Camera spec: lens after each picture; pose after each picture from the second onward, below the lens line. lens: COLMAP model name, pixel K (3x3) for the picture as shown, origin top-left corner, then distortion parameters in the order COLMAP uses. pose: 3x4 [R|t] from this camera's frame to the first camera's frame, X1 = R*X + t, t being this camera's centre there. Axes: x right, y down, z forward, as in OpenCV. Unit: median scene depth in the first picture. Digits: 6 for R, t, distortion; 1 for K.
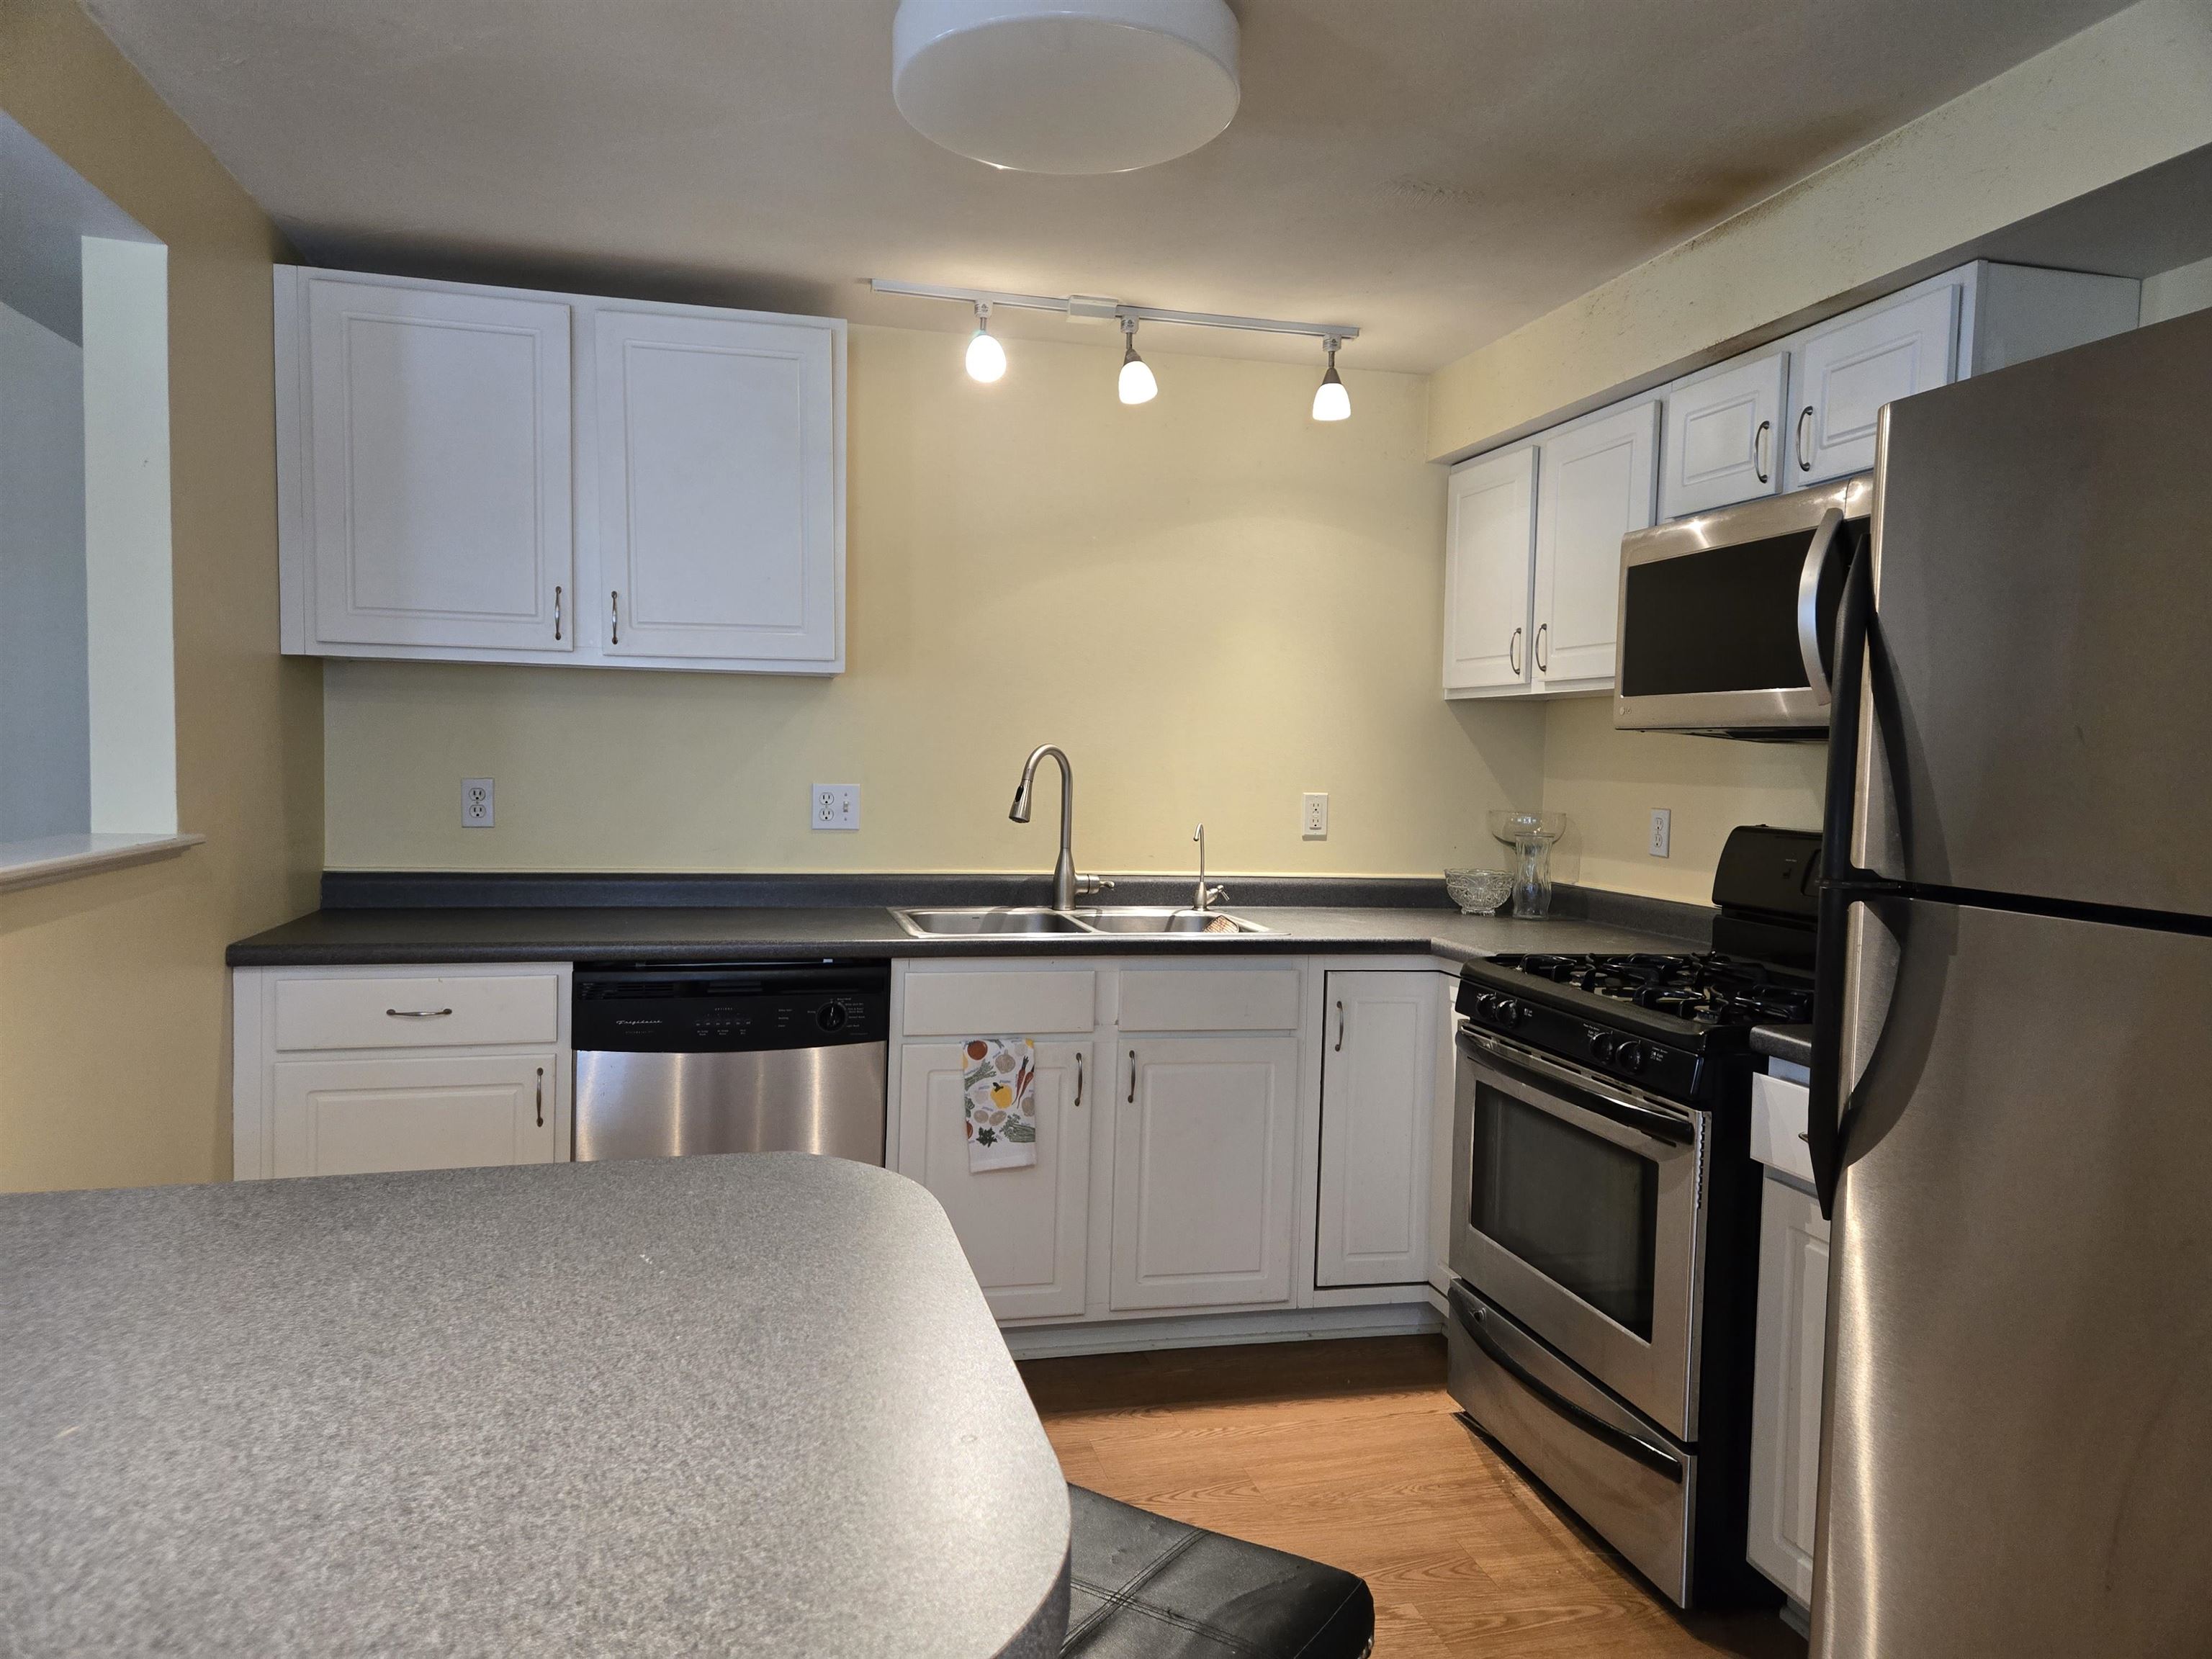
lens RADIAL K [[1459.8, 0, 1074.3], [0, 1459.8, 819.4], [0, 0, 1]] dist [0.076205, -0.076961]
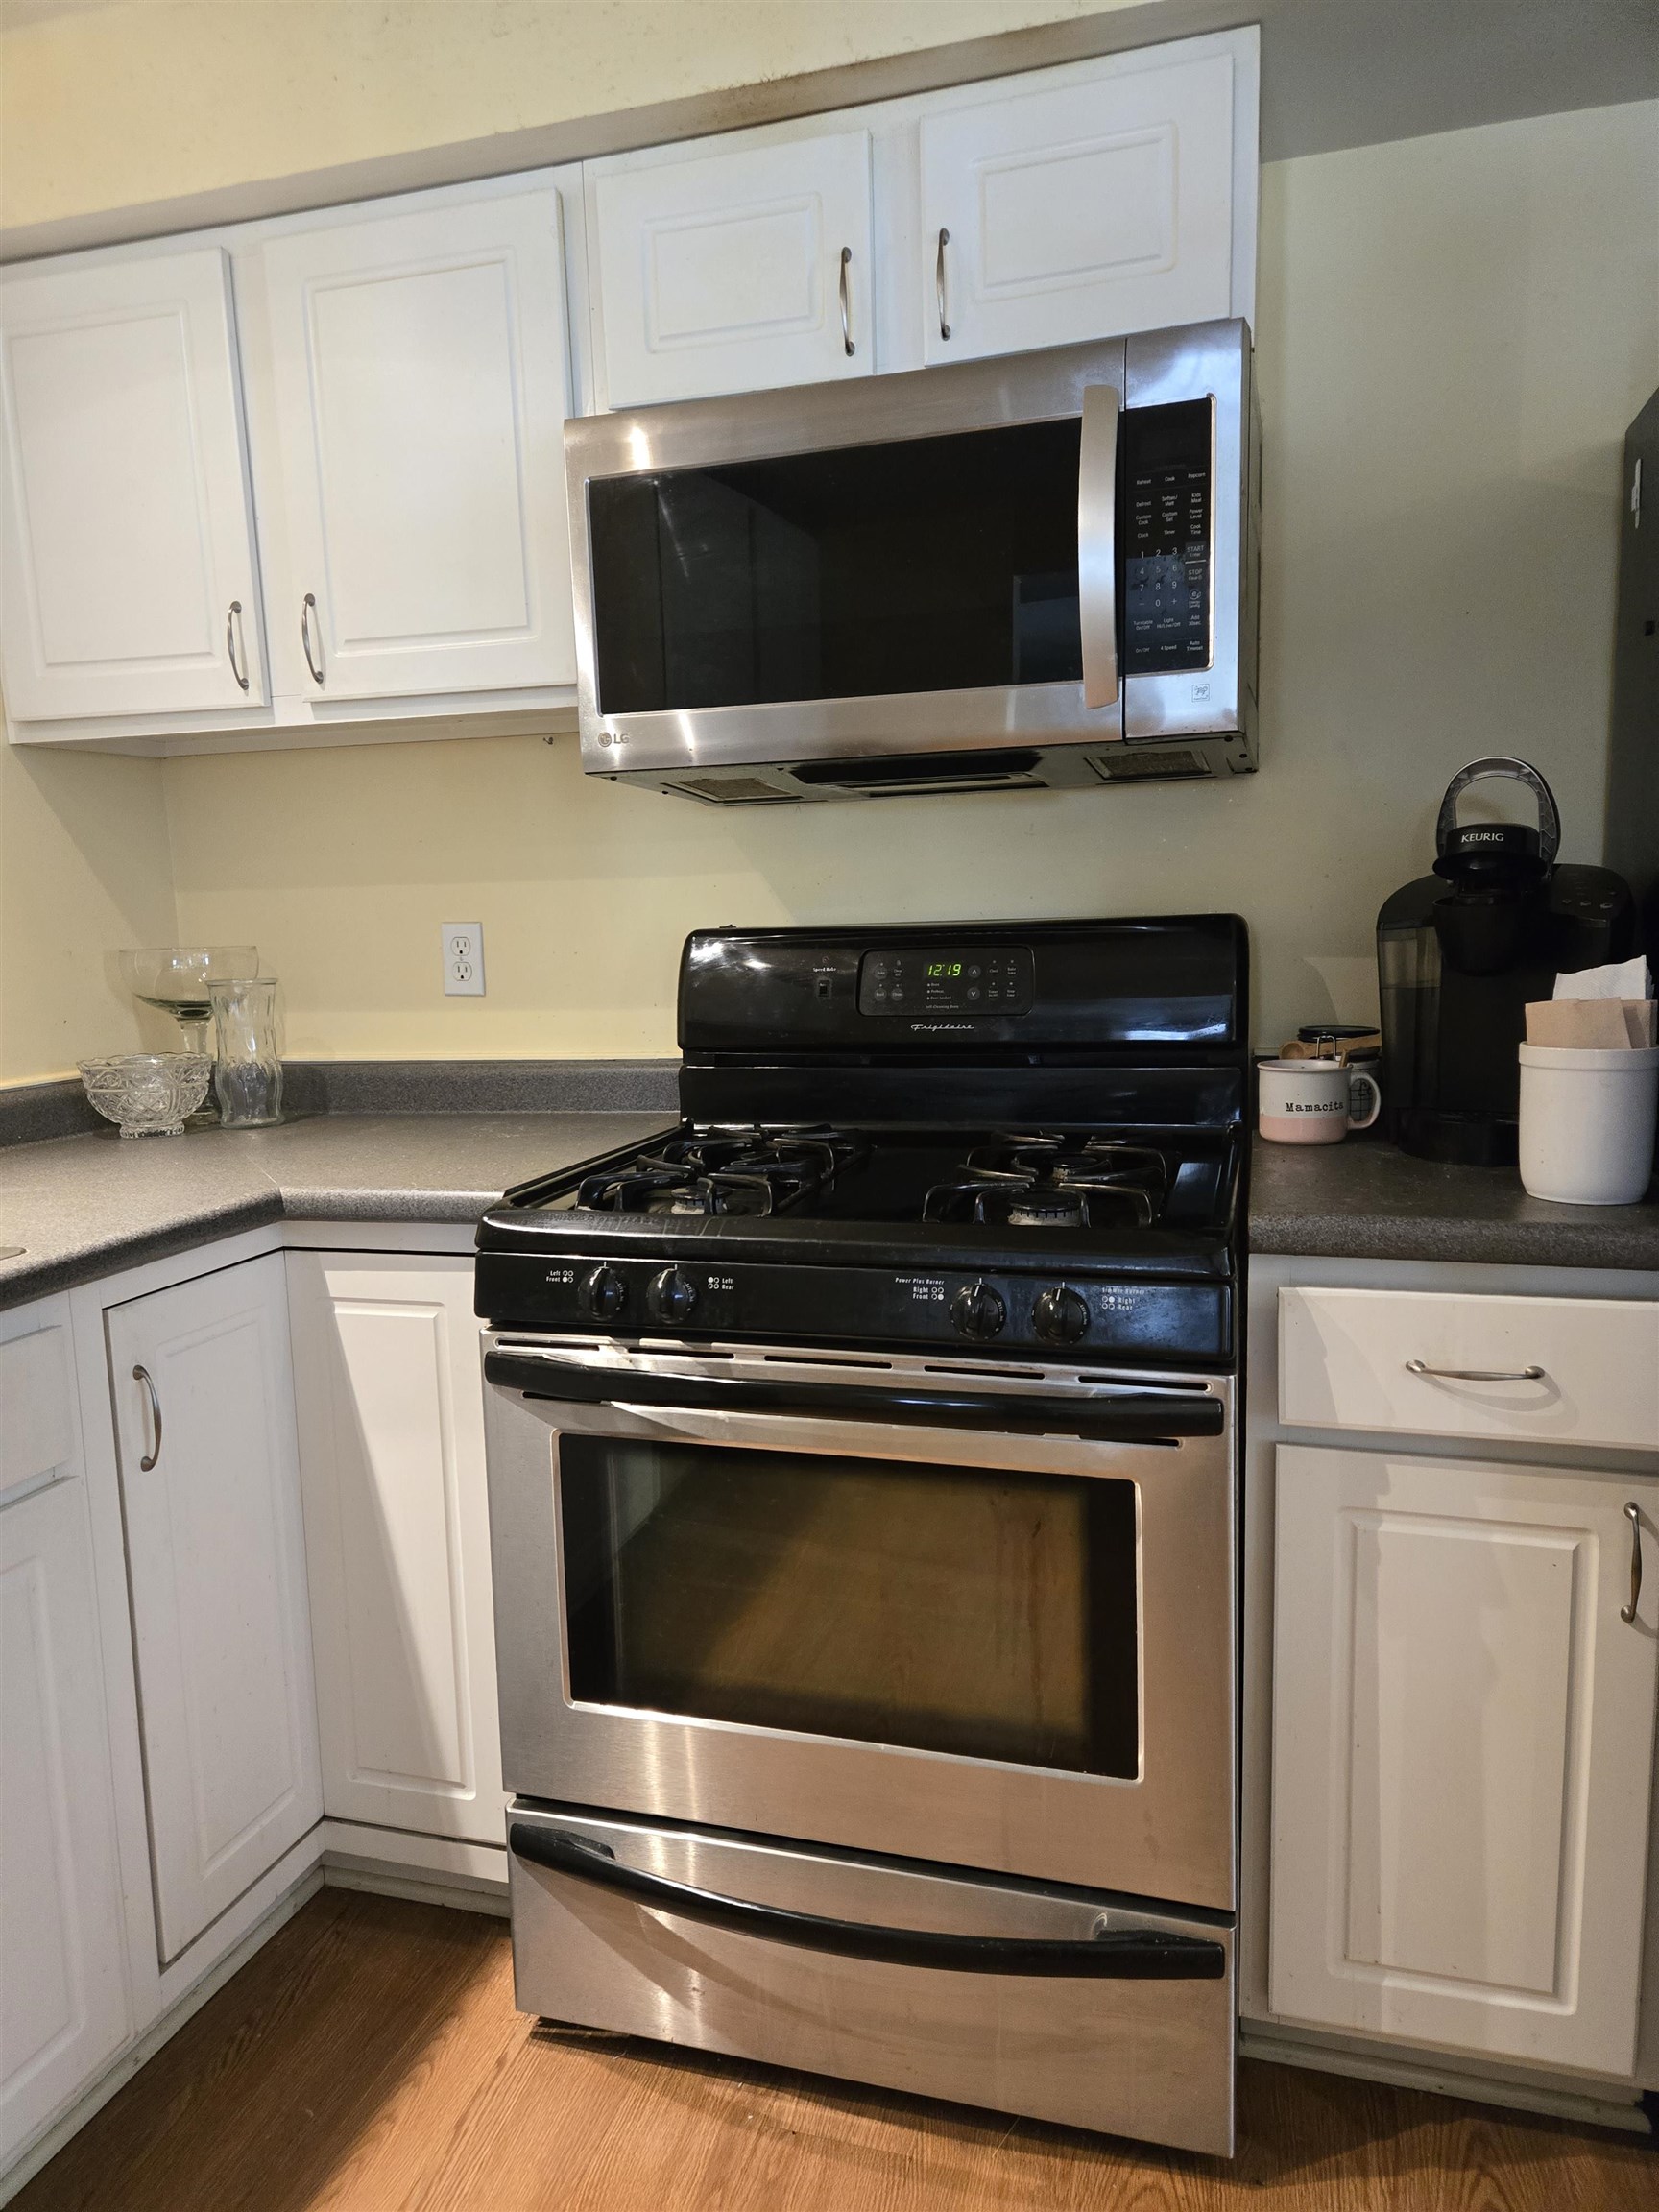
lens RADIAL K [[1459.8, 0, 829.5], [0, 1459.8, 1106.0], [0, 0, 1]] dist [0.076205, -0.076961]
pose [[0.490839, -0.153578, 0.857608, -0.102788], [0.080782, 0.988123, 0.130716, 0.001231], [-0.867497, 0.005119, 0.497416, 0.614941]]
